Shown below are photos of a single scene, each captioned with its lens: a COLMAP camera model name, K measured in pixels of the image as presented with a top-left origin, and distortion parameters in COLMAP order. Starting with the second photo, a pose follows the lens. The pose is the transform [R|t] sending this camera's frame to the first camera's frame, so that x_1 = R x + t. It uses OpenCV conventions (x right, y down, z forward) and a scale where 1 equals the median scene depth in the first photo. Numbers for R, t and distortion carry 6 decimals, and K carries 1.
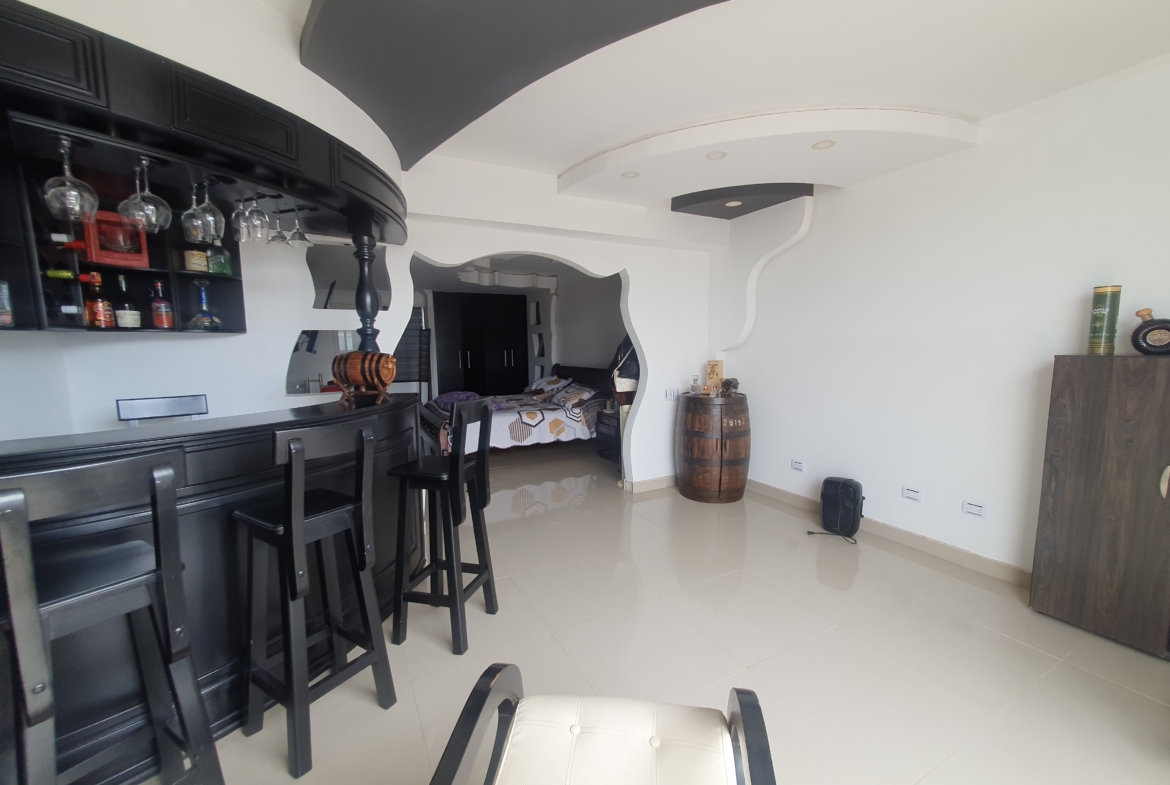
lens RADIAL K [[463.9, 0, 600.8], [0, 463.9, 403.8], [0, 0, 1]] dist [-0.001674, -0.000761]
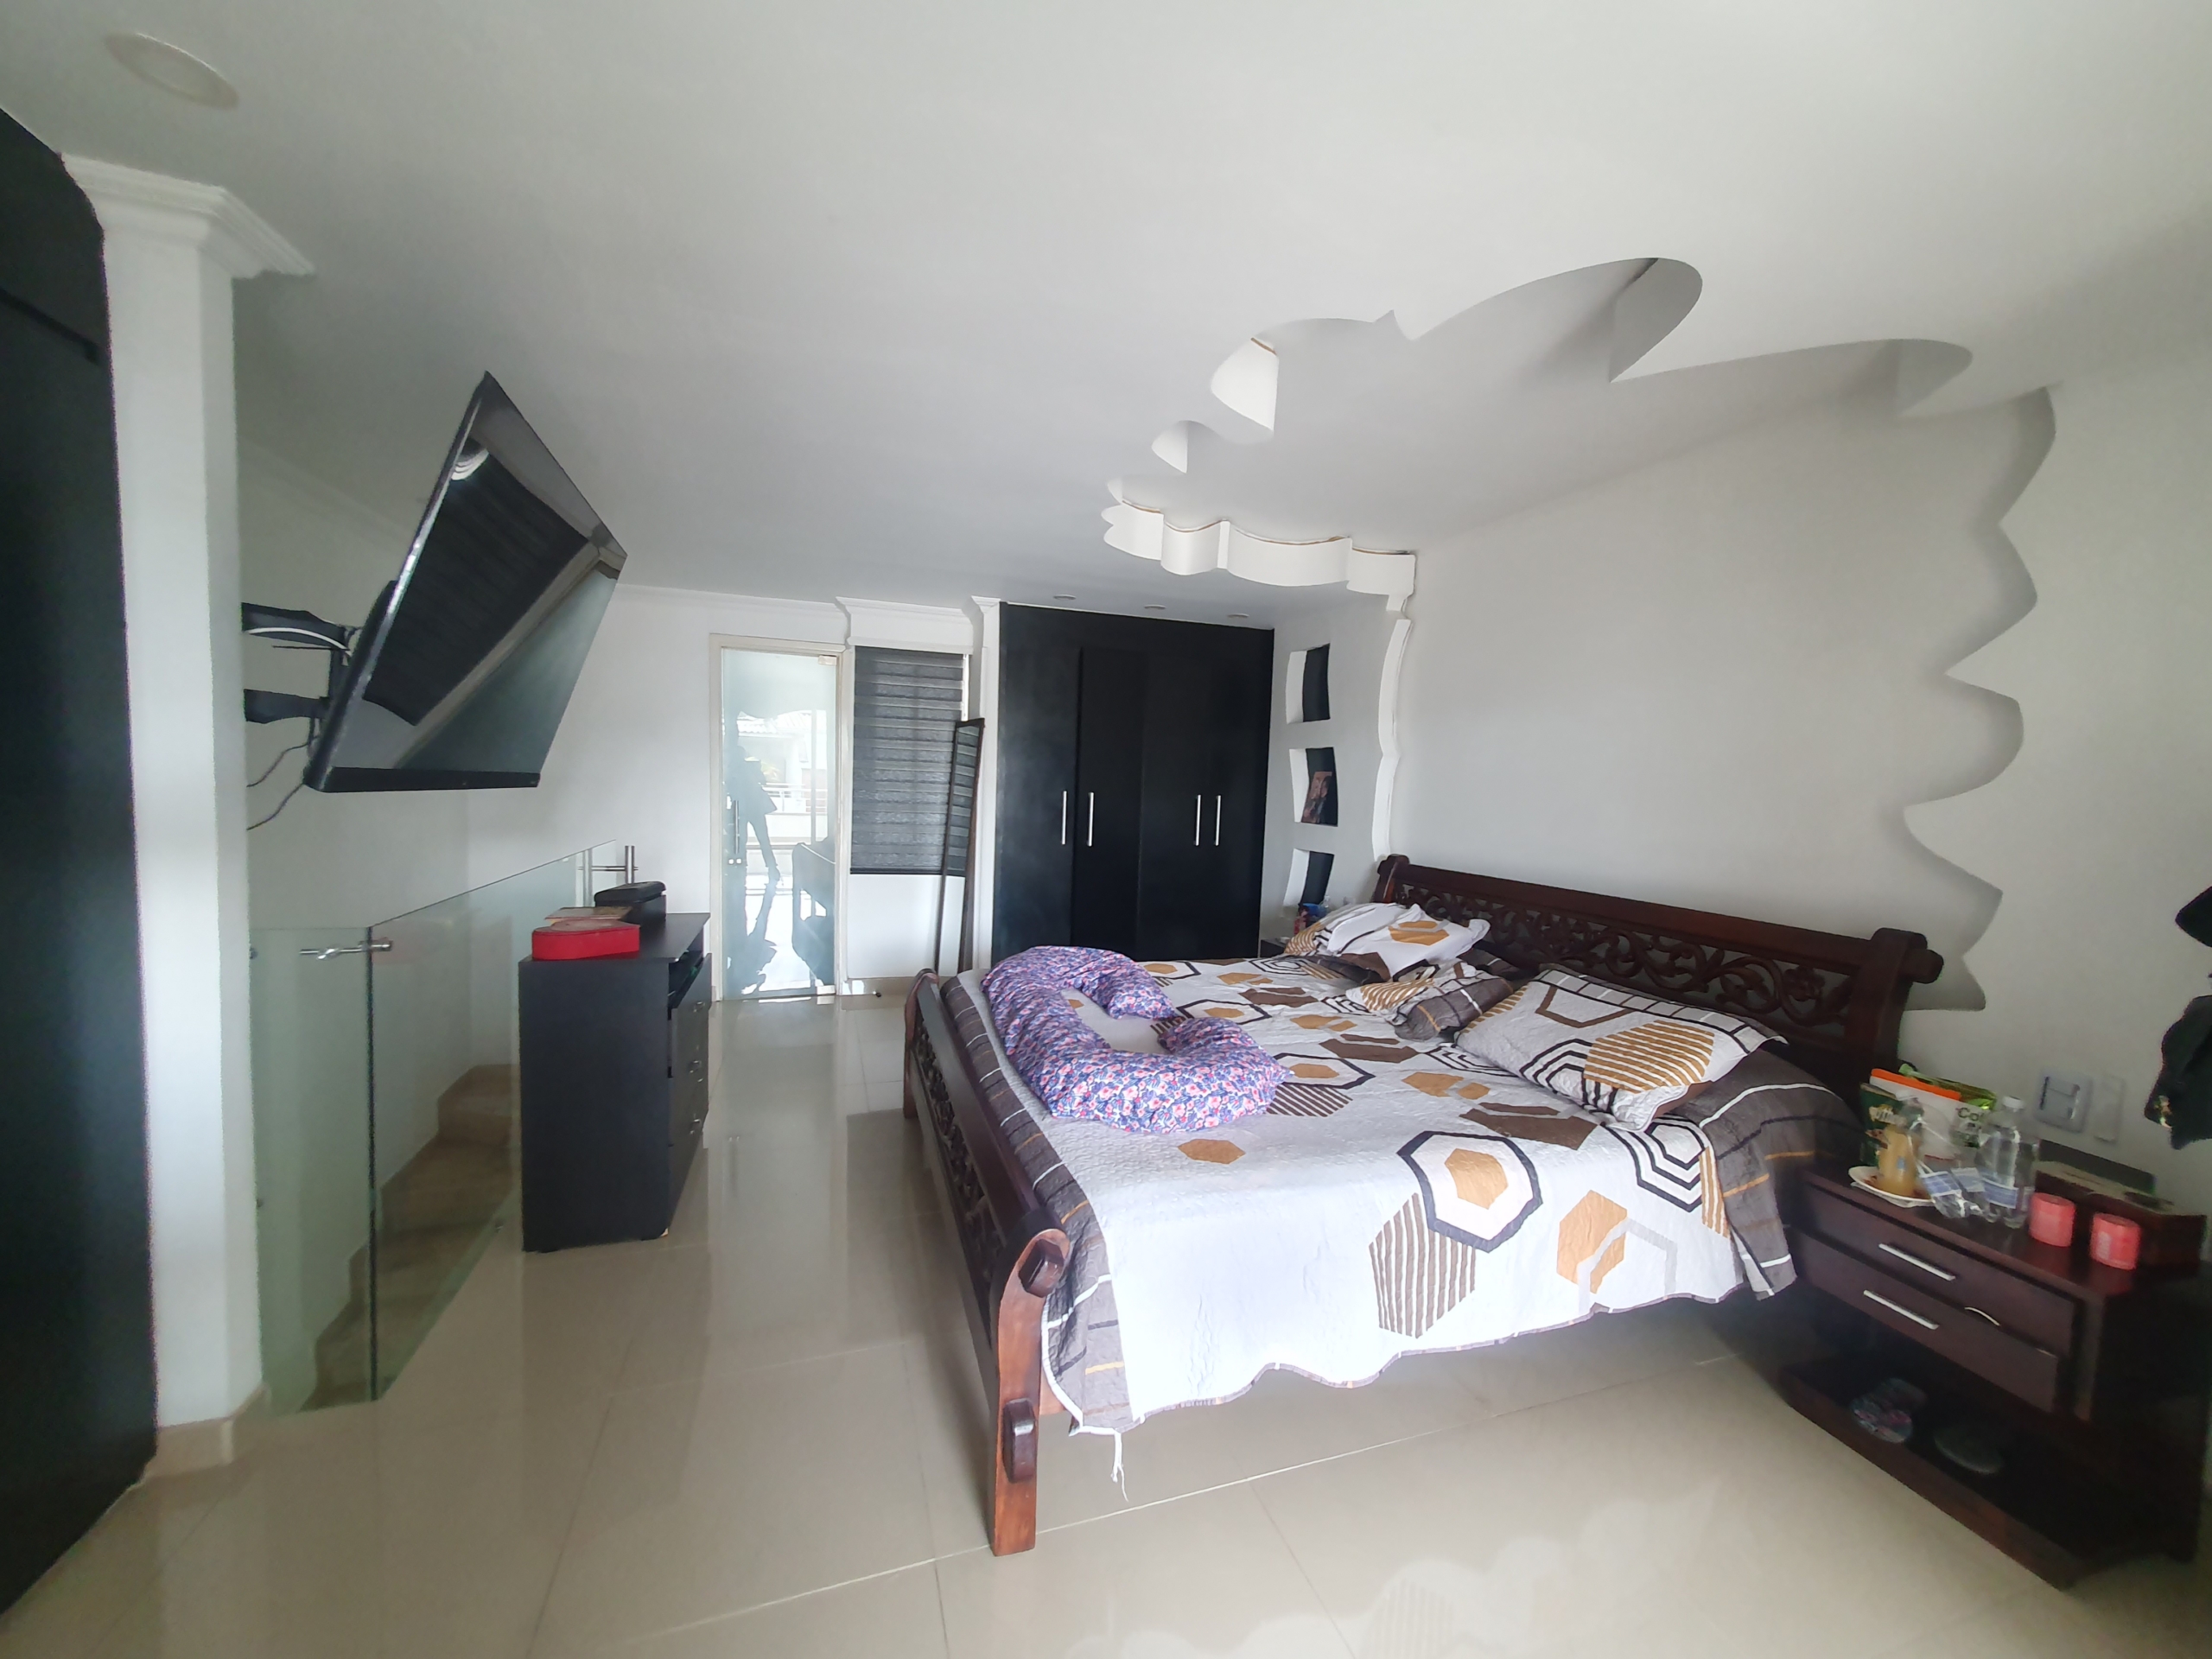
lens RADIAL K [[871.8, 0, 1127.4], [0, 871.8, 837.7], [0, 0, 1]] dist [0.001119, 0.000635]
pose [[0.982400, 0.060813, -0.176611, -0.220723], [-0.070773, 0.996206, -0.050647, -0.077823], [0.172861, 0.062255, 0.982977, 0.597106]]
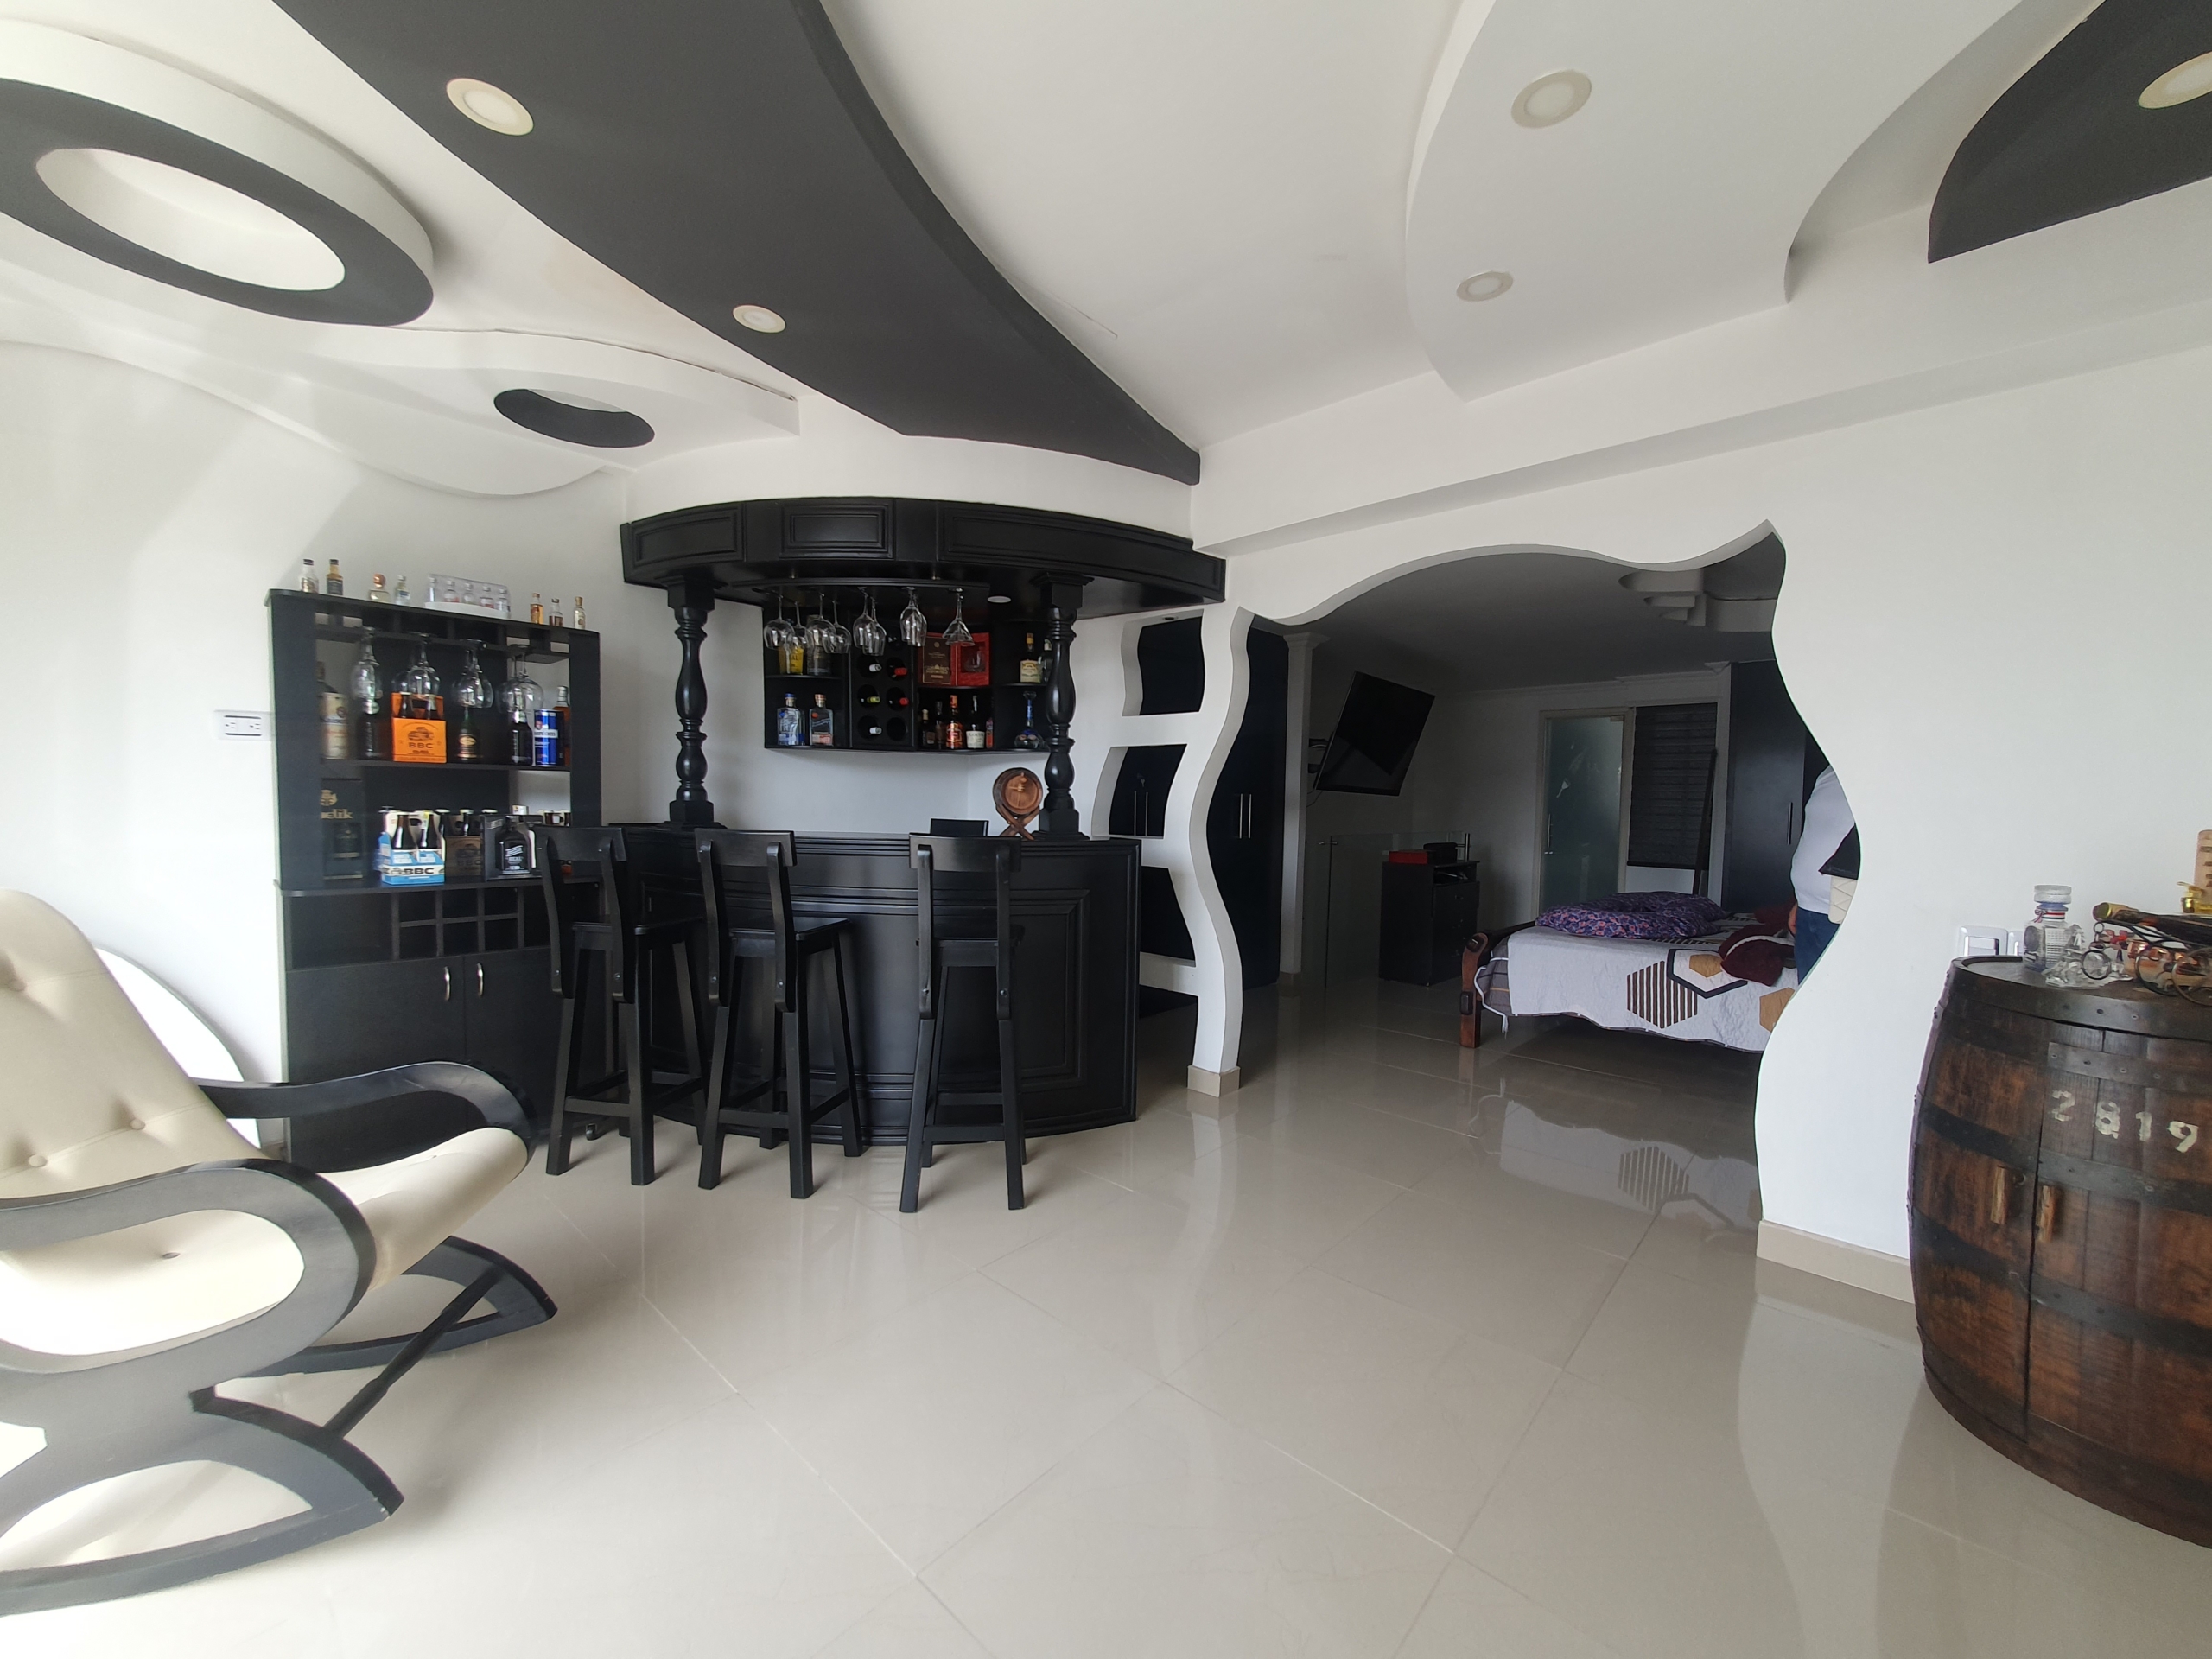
lens RADIAL K [[871.8, 0, 1115.0], [0, 871.8, 848.3], [0, 0, 1]] dist [0.001119, 0.000635]
pose [[0.310506, 0.070051, -0.947987, 0.342709], [-0.137337, 0.990123, 0.028181, -0.020579], [0.940598, 0.121443, 0.317059, 0.303423]]
